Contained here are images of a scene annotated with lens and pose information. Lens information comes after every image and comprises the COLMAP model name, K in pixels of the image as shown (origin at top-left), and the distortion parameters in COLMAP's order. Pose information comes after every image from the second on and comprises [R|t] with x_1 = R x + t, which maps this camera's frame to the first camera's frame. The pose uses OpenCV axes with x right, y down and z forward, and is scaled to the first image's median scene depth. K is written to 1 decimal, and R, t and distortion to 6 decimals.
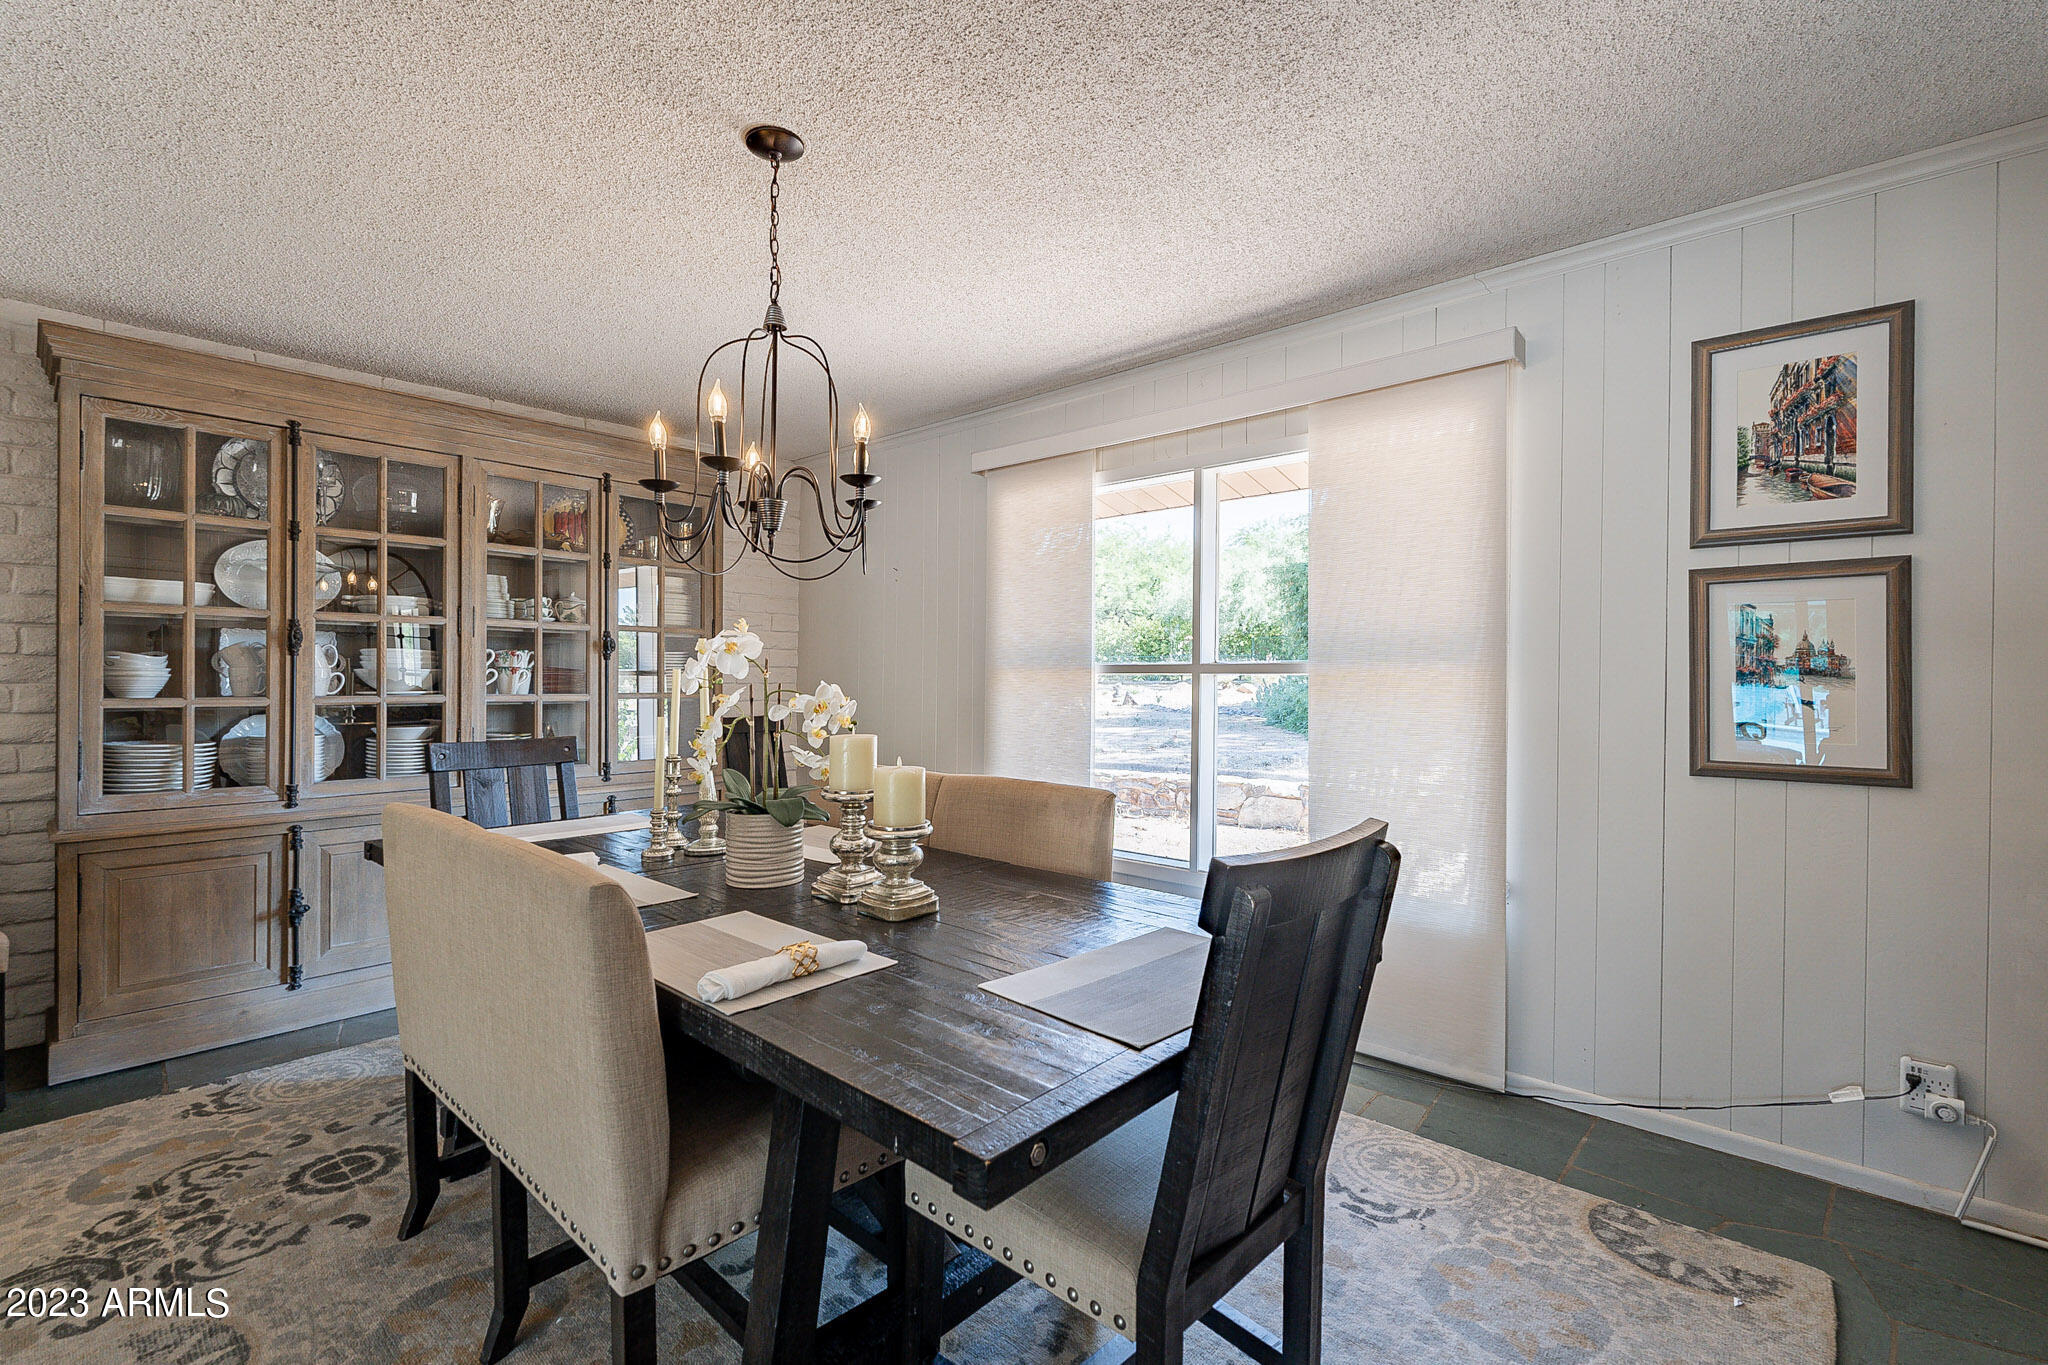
lens RADIAL K [[910.4, 0, 1024.0], [0, 910.4, 682.5], [0, 0, 1]] dist [0.001144, 0.000339]
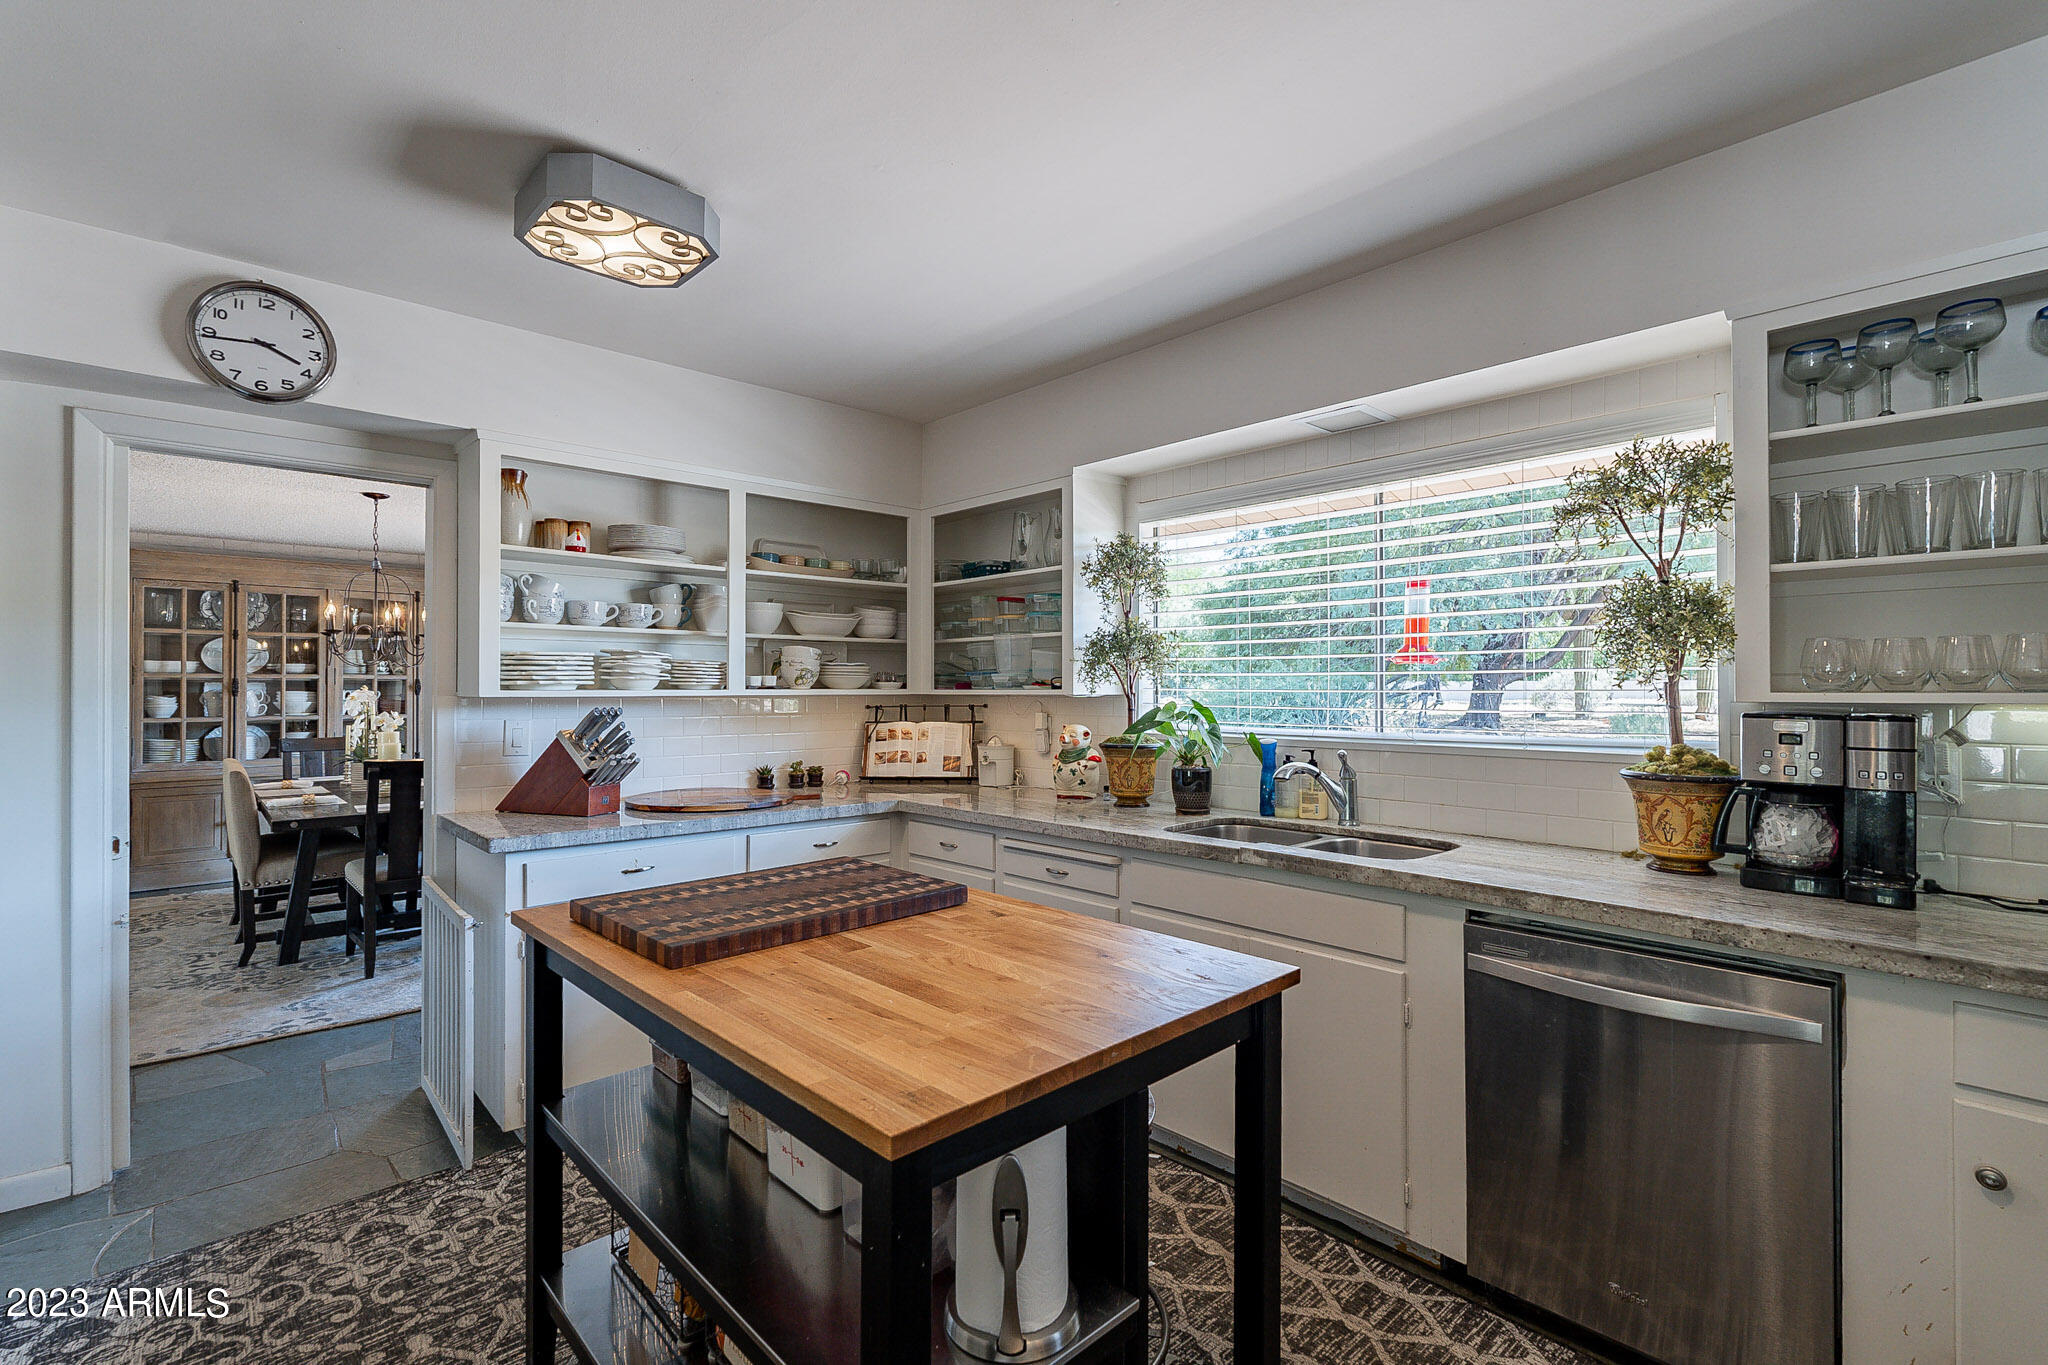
lens RADIAL K [[911.8, 0, 1024.2], [0, 911.8, 688.5], [0, 0, 1]] dist [0.000160, 0.000147]
pose [[0.996668, -0.007748, -0.081192, 1.100553], [0.006897, 0.999918, -0.010764, -0.013068], [0.081269, 0.010168, 0.996640, -0.867719]]
